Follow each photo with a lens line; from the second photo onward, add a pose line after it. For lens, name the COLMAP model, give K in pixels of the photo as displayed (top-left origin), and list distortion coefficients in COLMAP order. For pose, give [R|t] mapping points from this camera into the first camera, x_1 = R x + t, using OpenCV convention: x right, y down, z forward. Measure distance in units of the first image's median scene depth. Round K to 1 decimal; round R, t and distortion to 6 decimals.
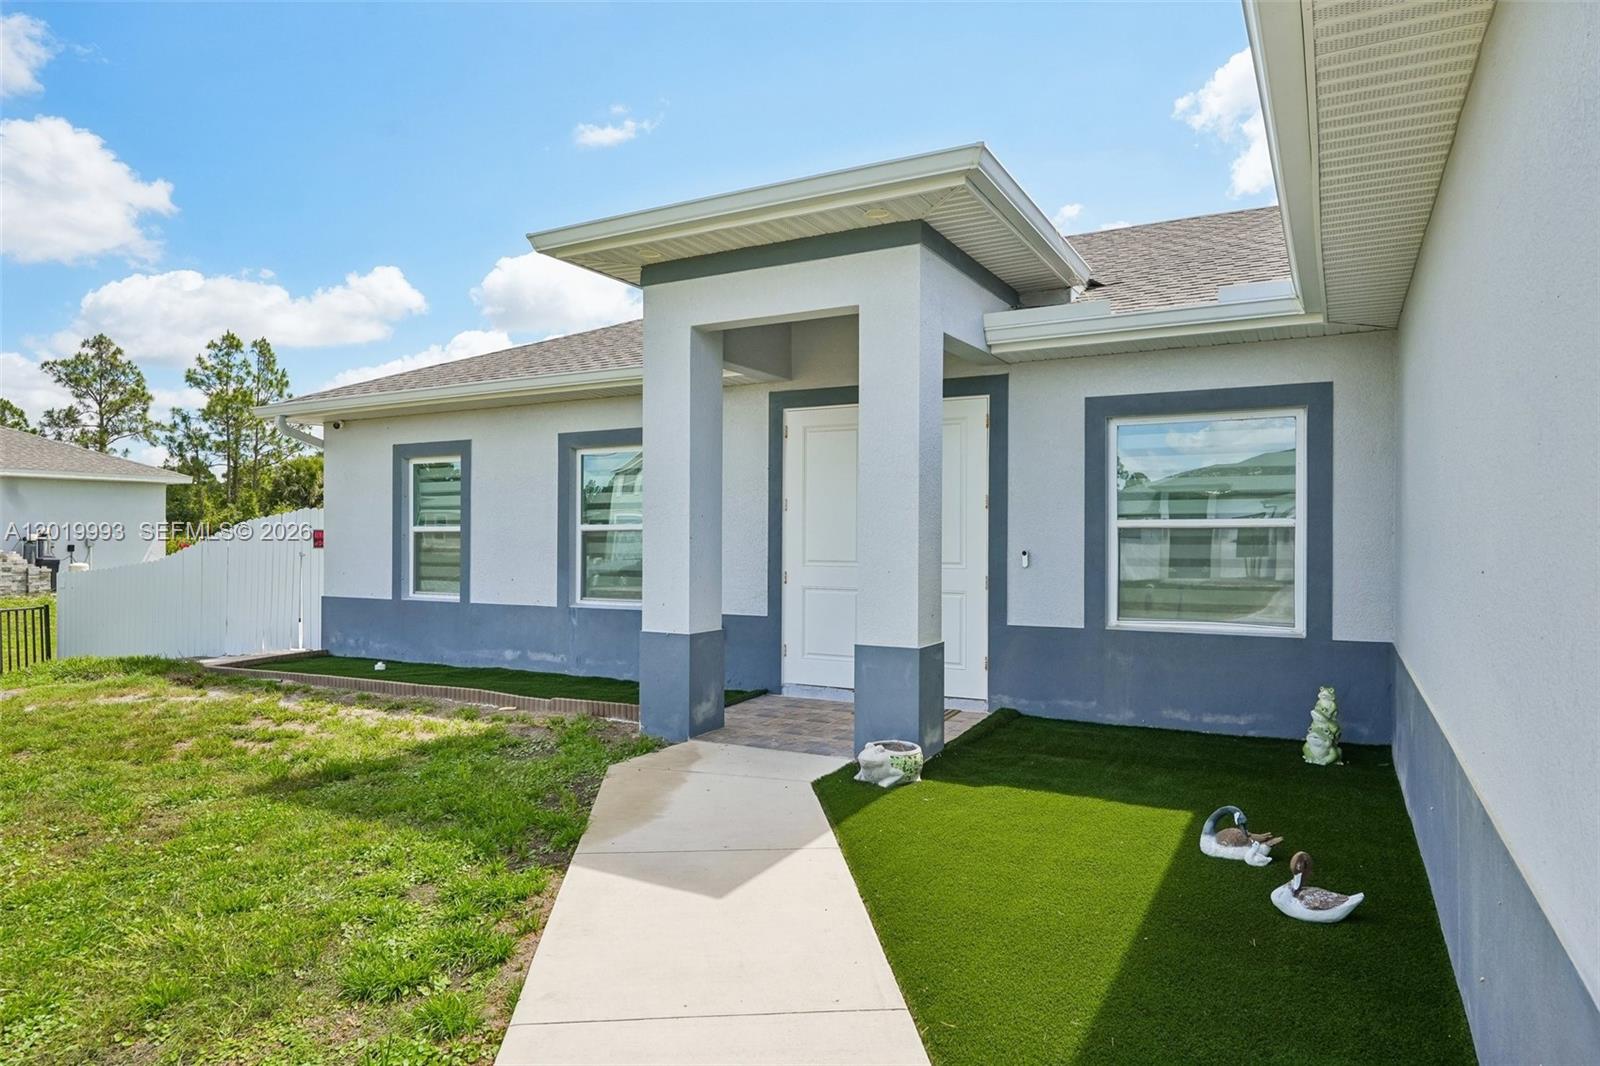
lens RADIAL K [[975.6, 0, 795.7], [0, 975.6, 537.7], [0, 0, 1]] dist [-0.005671, -0.003100]
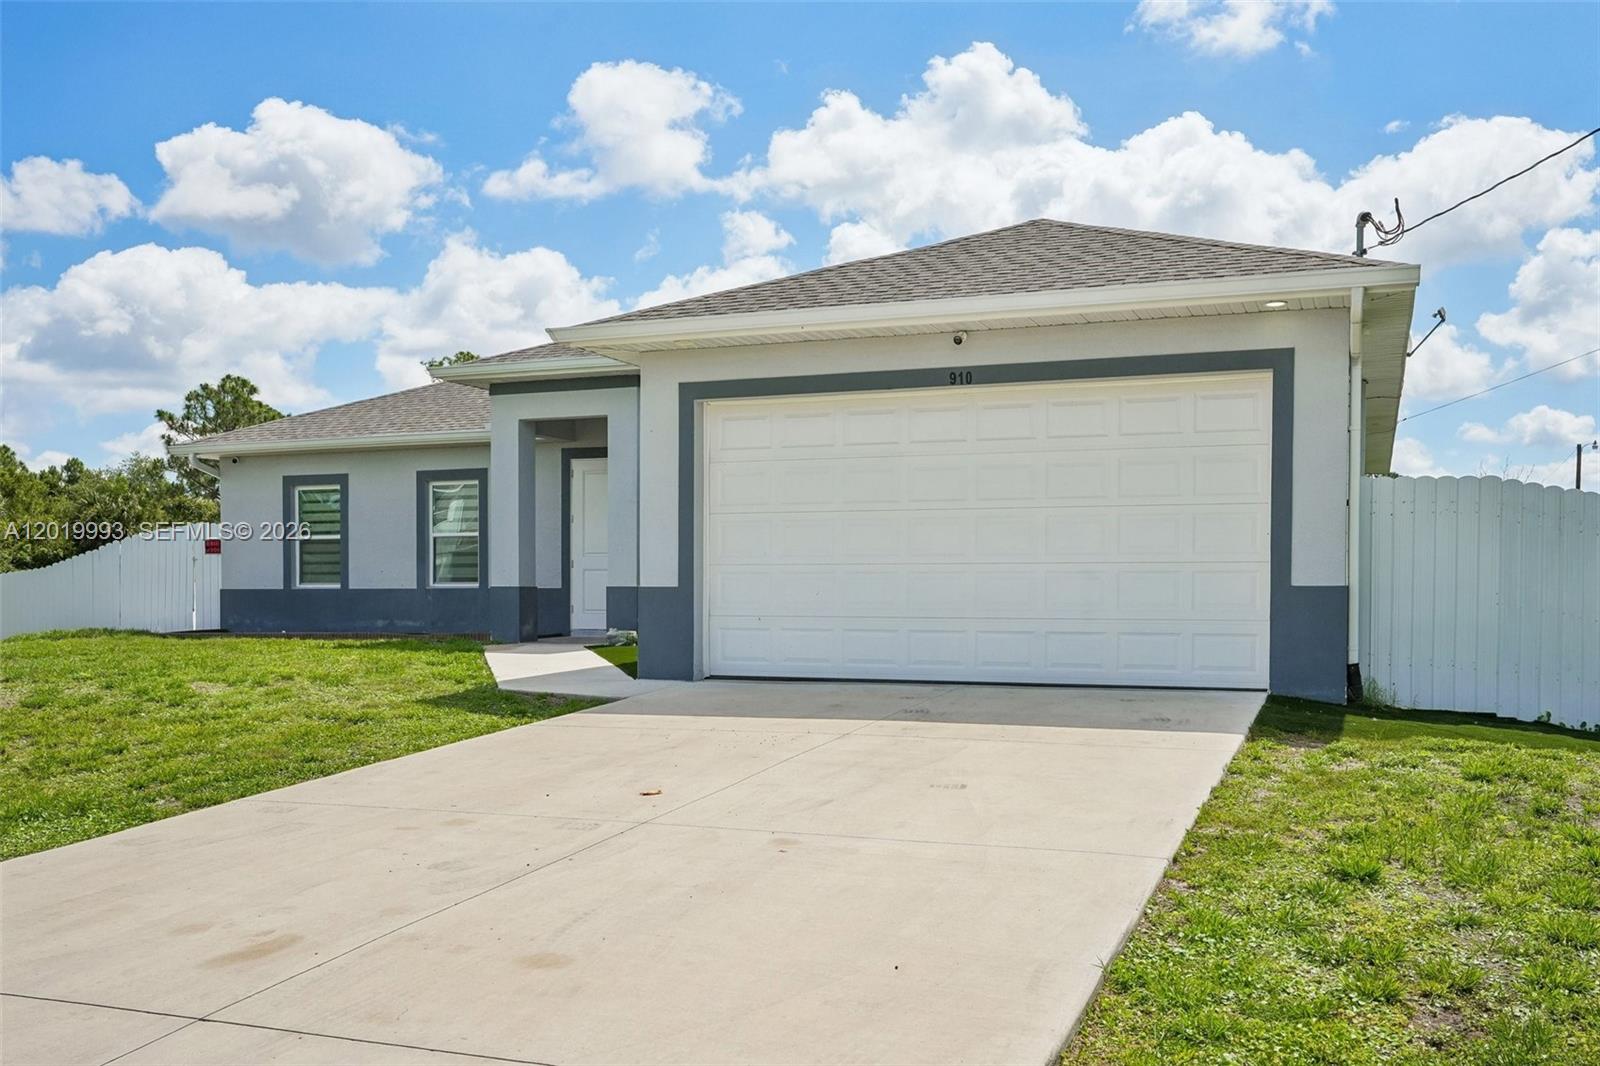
lens RADIAL K [[1499.3, 0, 789.1], [0, 1499.3, 626.2], [0, 0, 1]] dist [0.009209, 0.000000]
pose [[0.992323, -0.005809, 0.123537, 0.005764], [0.002913, 0.999717, 0.023609, 0.013143], [-0.123639, -0.023068, 0.992059, -0.229385]]
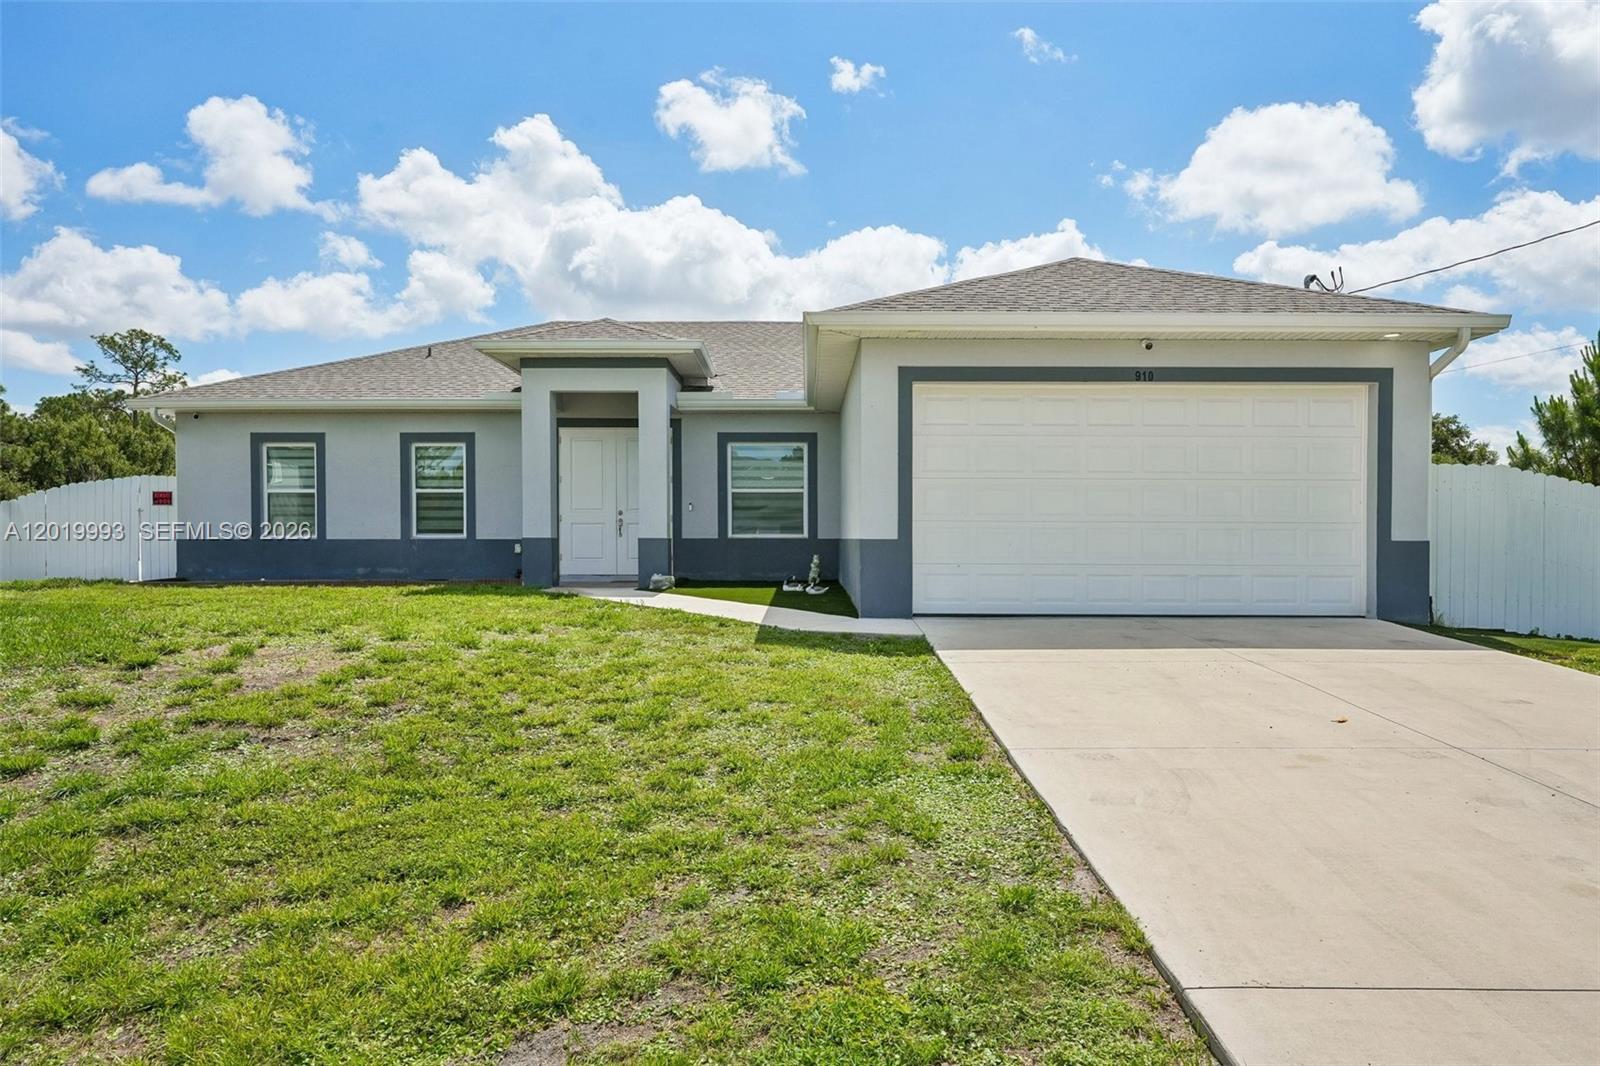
lens RADIAL K [[1118.4, 0, 800.1], [0, 1118.4, 563.1], [0, 0, 1]] dist [-0.004026, 0.021150]
pose [[0.876176, -0.008877, 0.481910, -0.097352], [-0.000494, 0.999813, 0.019315, 0.012911], [-0.481991, -0.017161, 0.876008, -0.166703]]
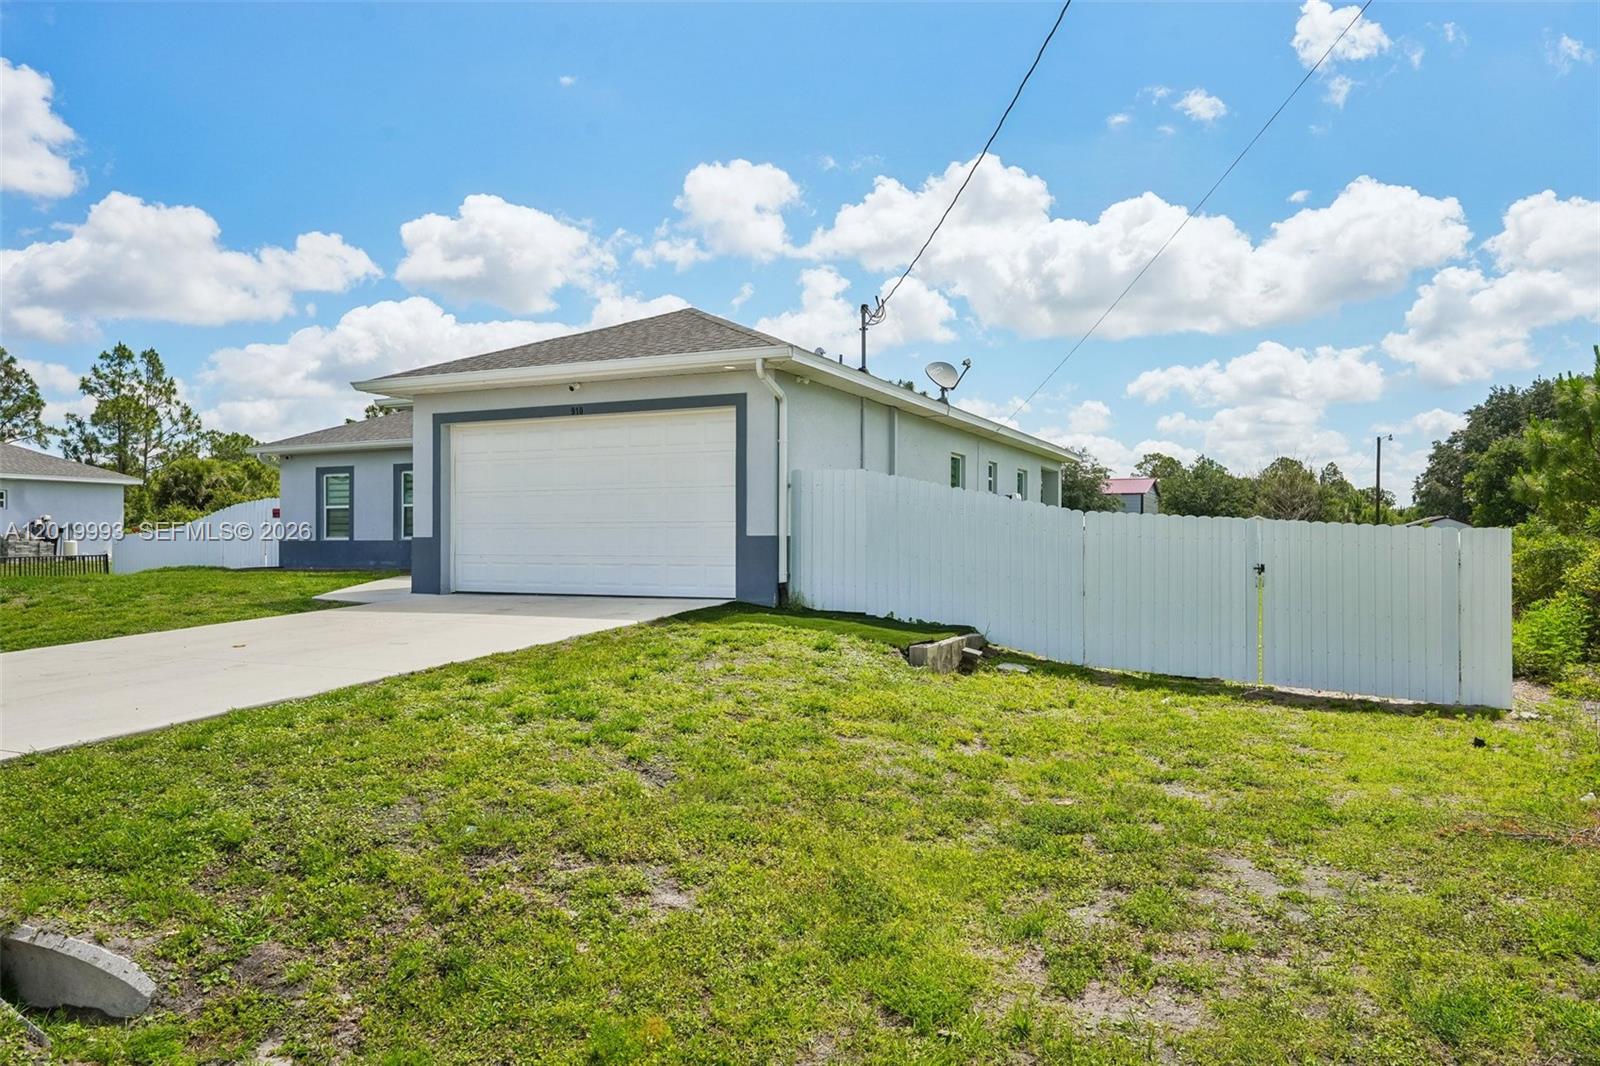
lens RADIAL K [[1118.4, 0, 783.1], [0, 1118.4, 548.9], [0, 0, 1]] dist [-0.004026, 0.021150]
pose [[0.998811, -0.001662, 0.048728, 0.093740], [0.001551, 0.999996, 0.002321, 0.015063], [-0.048732, -0.002243, 0.998809, -0.287431]]
